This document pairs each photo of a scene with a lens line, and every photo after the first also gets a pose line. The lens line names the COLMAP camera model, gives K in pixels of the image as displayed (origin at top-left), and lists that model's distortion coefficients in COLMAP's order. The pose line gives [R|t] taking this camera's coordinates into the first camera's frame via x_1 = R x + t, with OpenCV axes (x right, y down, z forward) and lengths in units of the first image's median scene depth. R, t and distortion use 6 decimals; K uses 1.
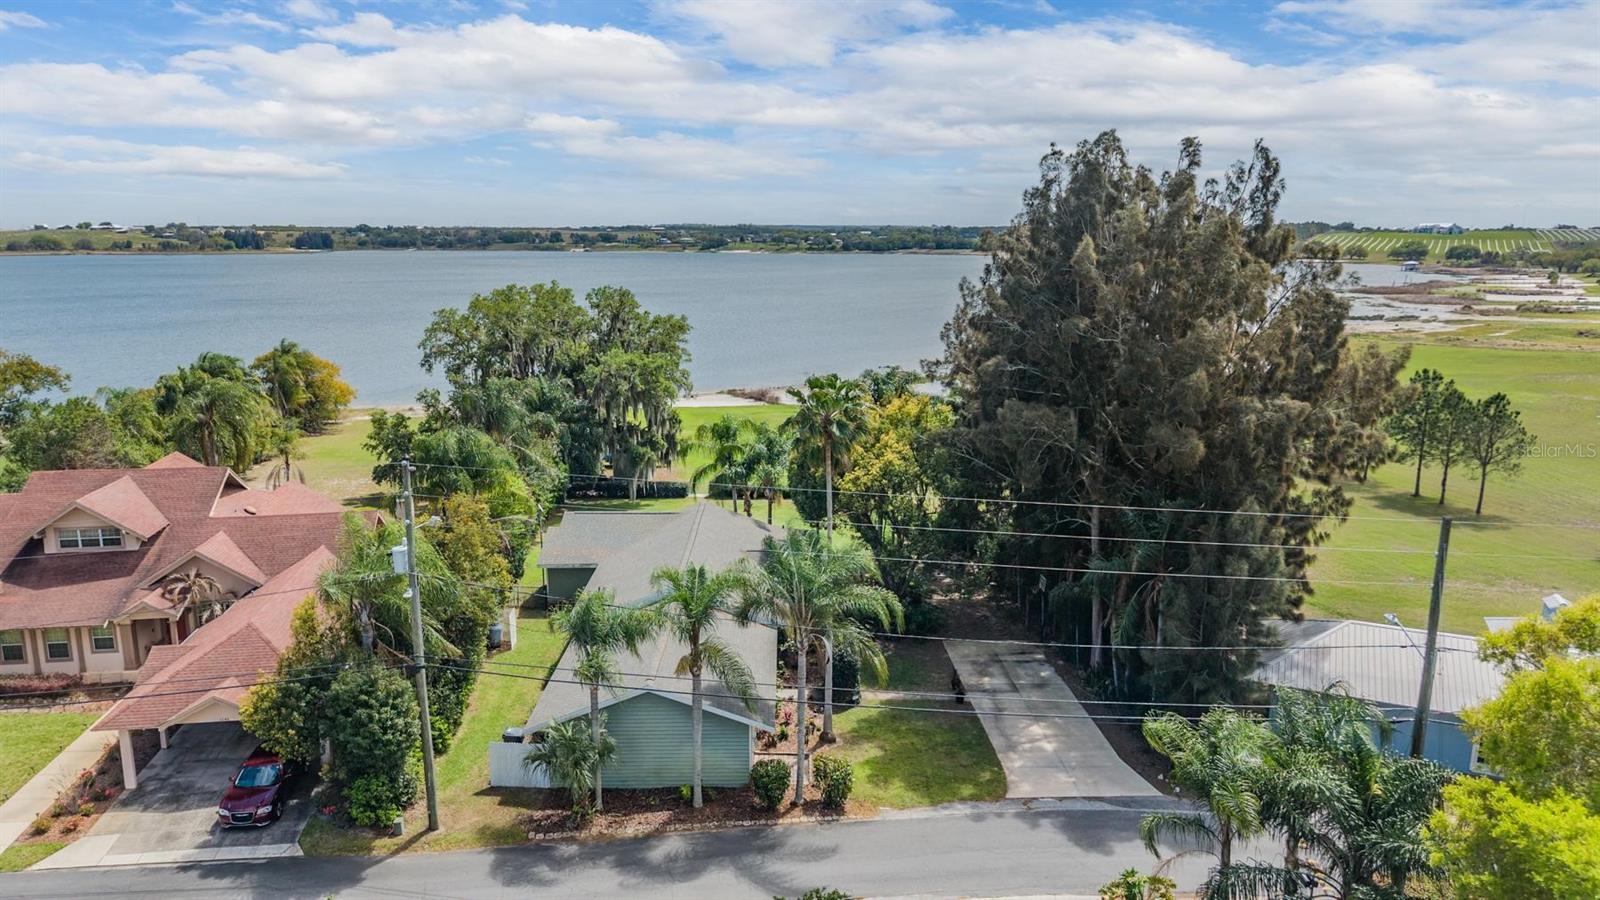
lens RADIAL K [[1091.4, 0, 810.7], [0, 1091.4, 455.4], [0, 0, 1]] dist [0.008878, -0.017689]
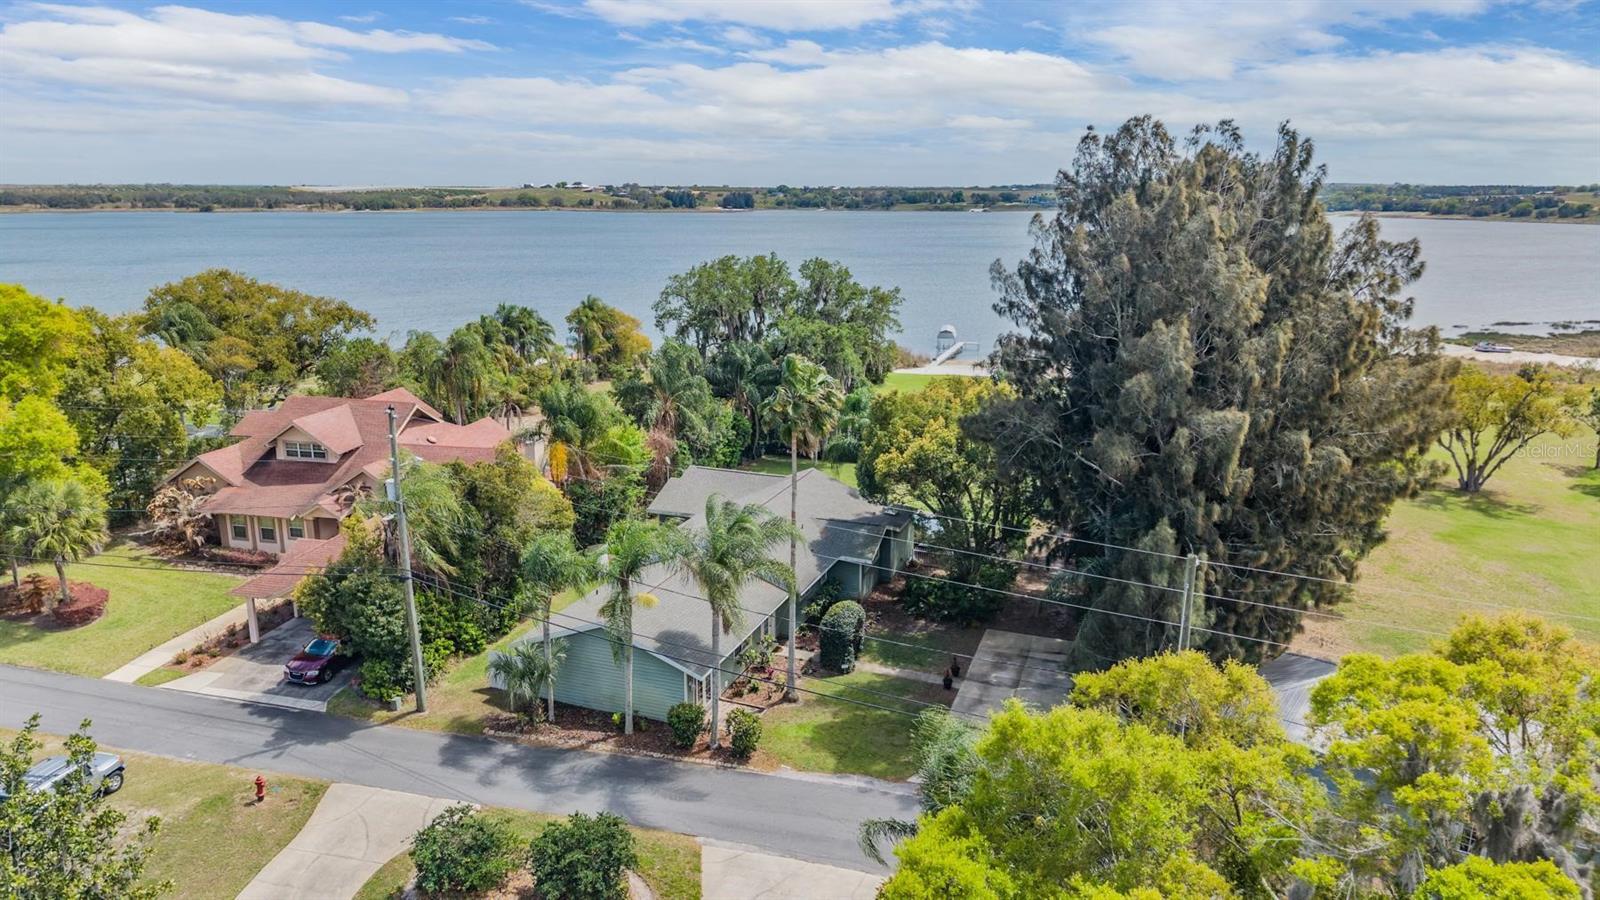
lens RADIAL K [[1091.4, 0, 809.9], [0, 1091.4, 454.9], [0, 0, 1]] dist [0.008878, -0.017689]
pose [[0.931940, 0.089578, -0.351374, 0.360652], [-0.077441, 0.995818, 0.048473, -0.028403], [0.354246, -0.017963, 0.934980, 0.011746]]
